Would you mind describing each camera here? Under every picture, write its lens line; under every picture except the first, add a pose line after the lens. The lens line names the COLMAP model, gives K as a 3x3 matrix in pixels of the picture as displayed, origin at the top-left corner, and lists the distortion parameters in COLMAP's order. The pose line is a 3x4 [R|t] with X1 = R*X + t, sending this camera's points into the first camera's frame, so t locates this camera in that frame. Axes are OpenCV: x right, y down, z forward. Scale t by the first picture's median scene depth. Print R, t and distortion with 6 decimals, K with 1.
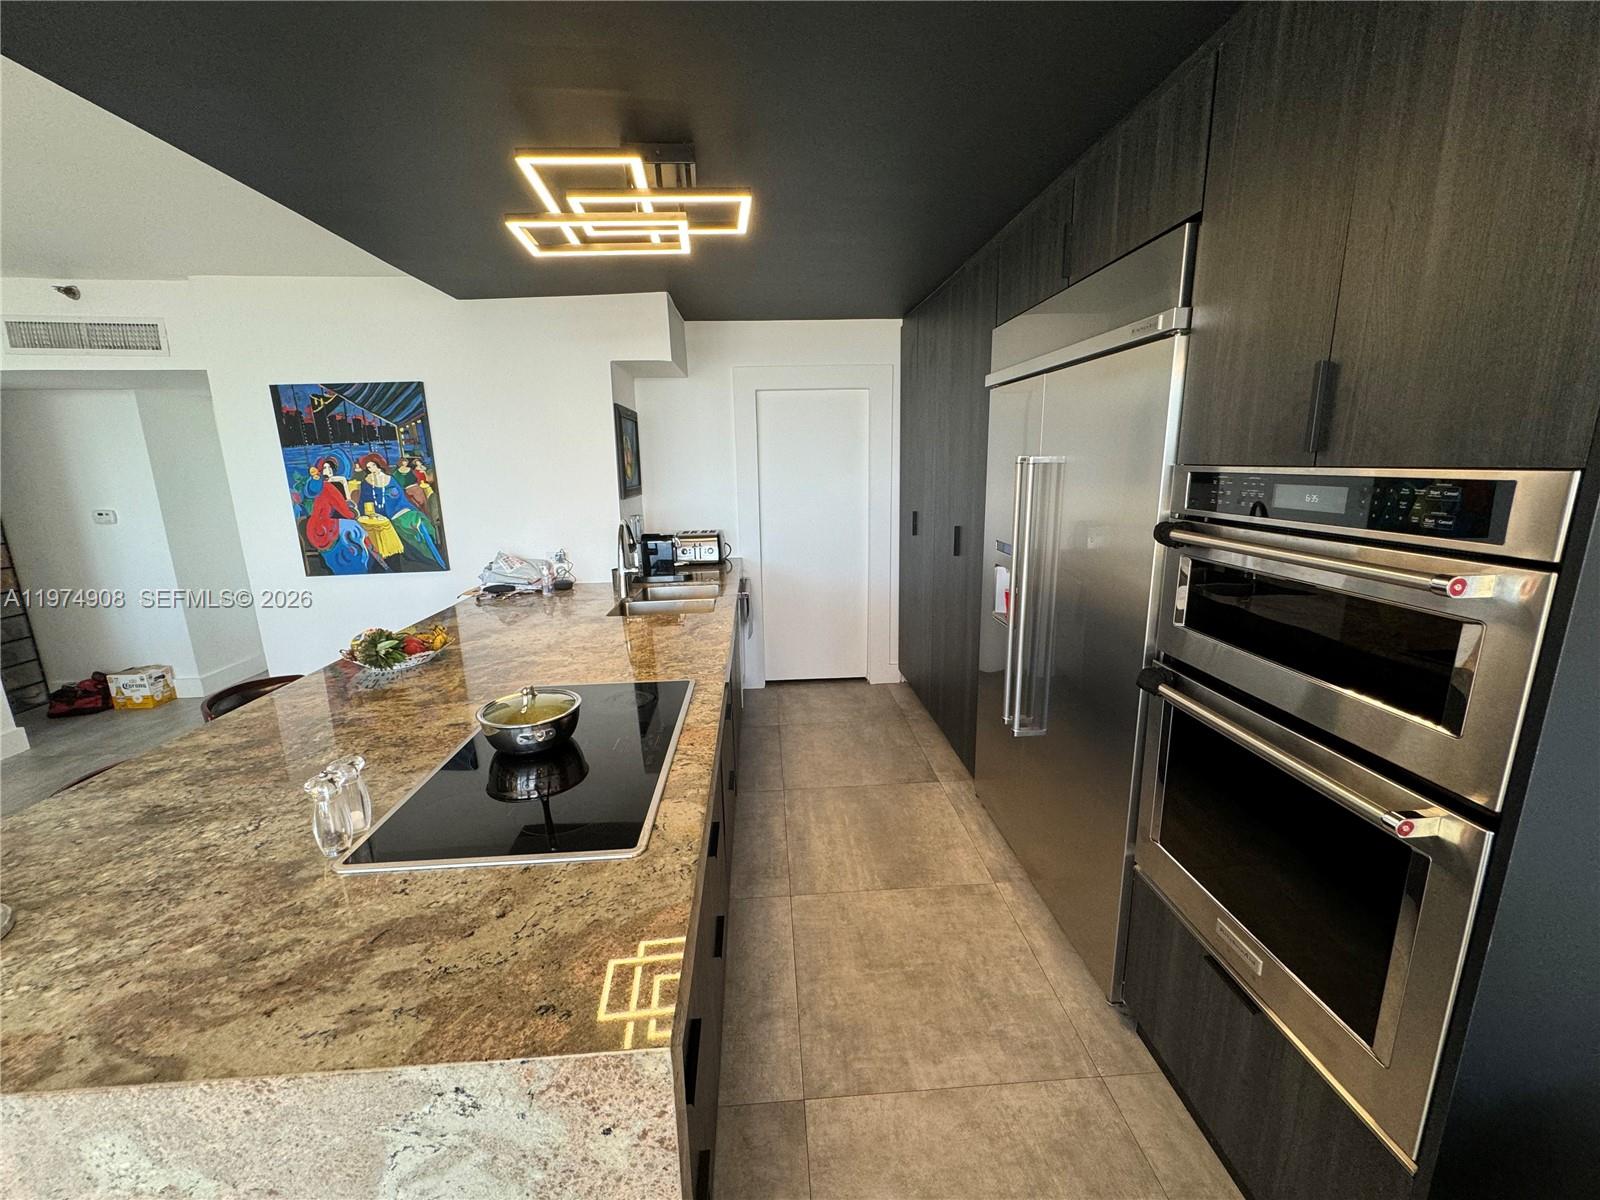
lens RADIAL K [[637.2, 0, 803.2], [0, 637.2, 600.8], [0, 0, 1]] dist [-0.002359, 0.000582]
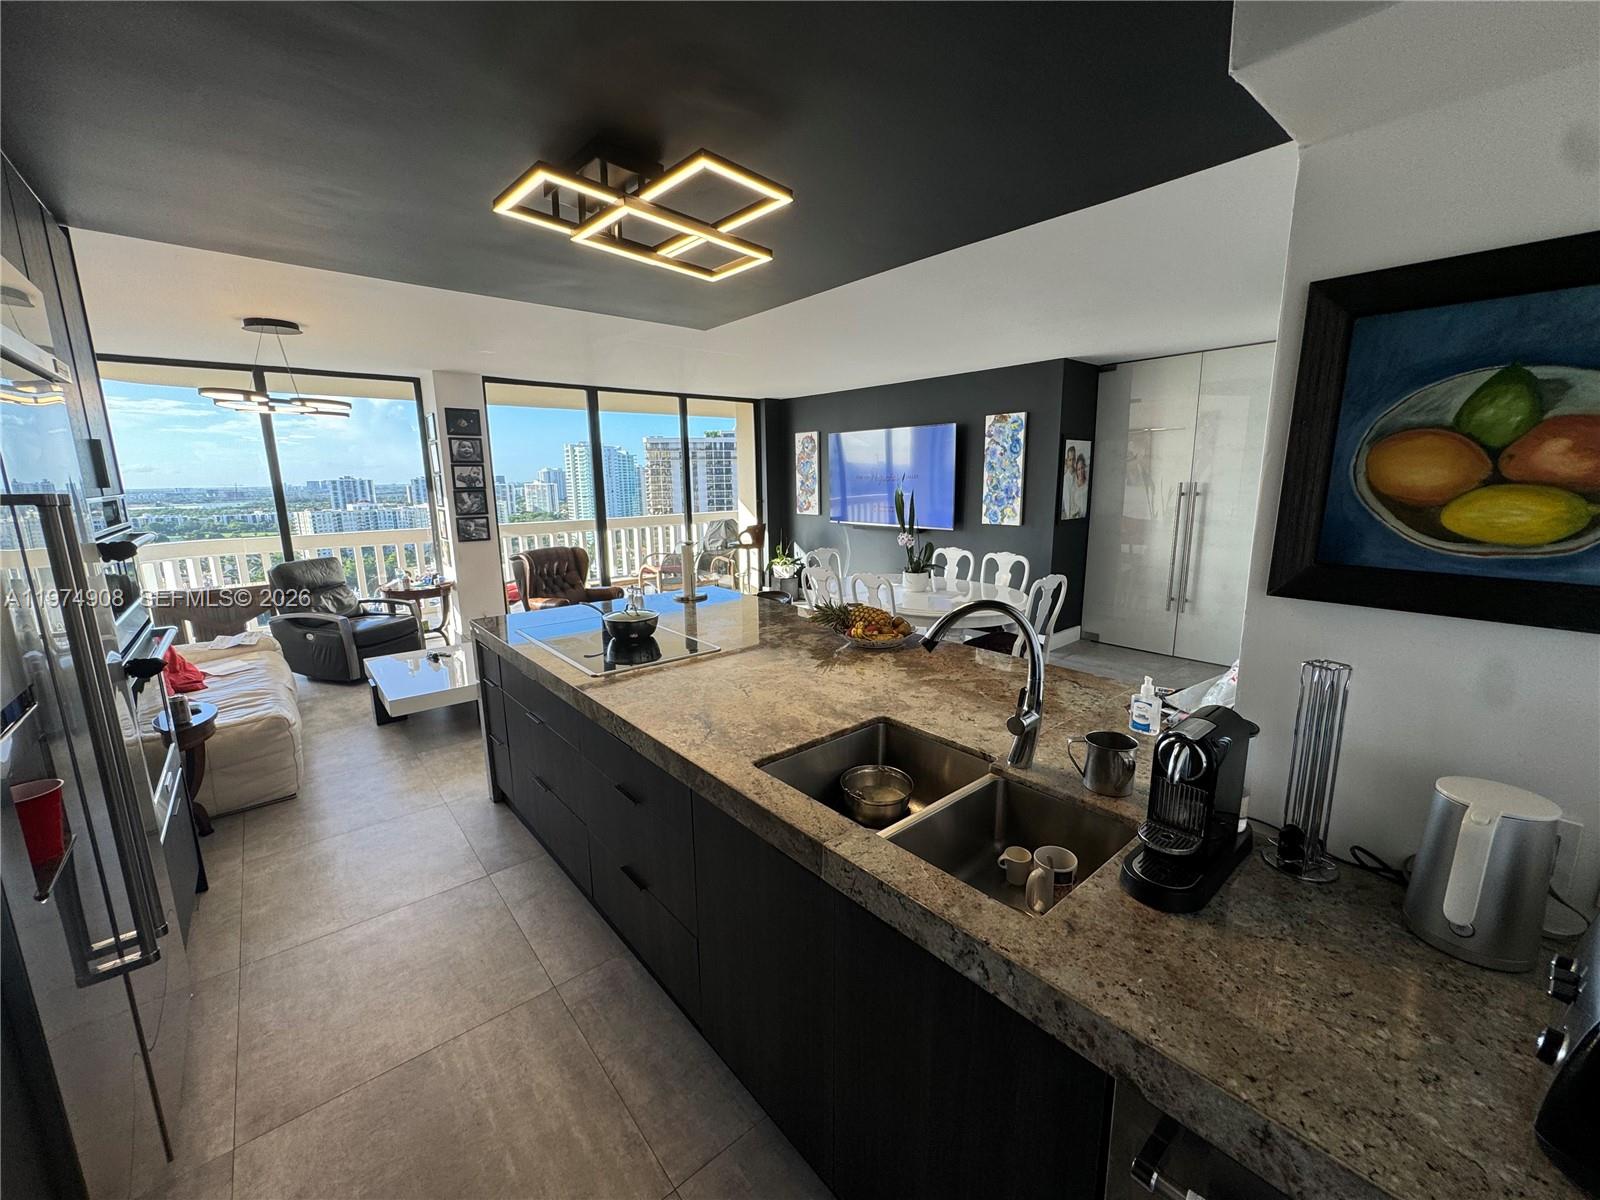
lens RADIAL K [[637.2, 0, 802.0], [0, 637.2, 597.7], [0, 0, 1]] dist [-0.002359, 0.000582]
pose [[-0.802525, 0.140546, -0.579828, 0.163247], [-0.104591, 0.923665, 0.368652, -0.435520], [0.587379, 0.356497, -0.726564, 1.892554]]
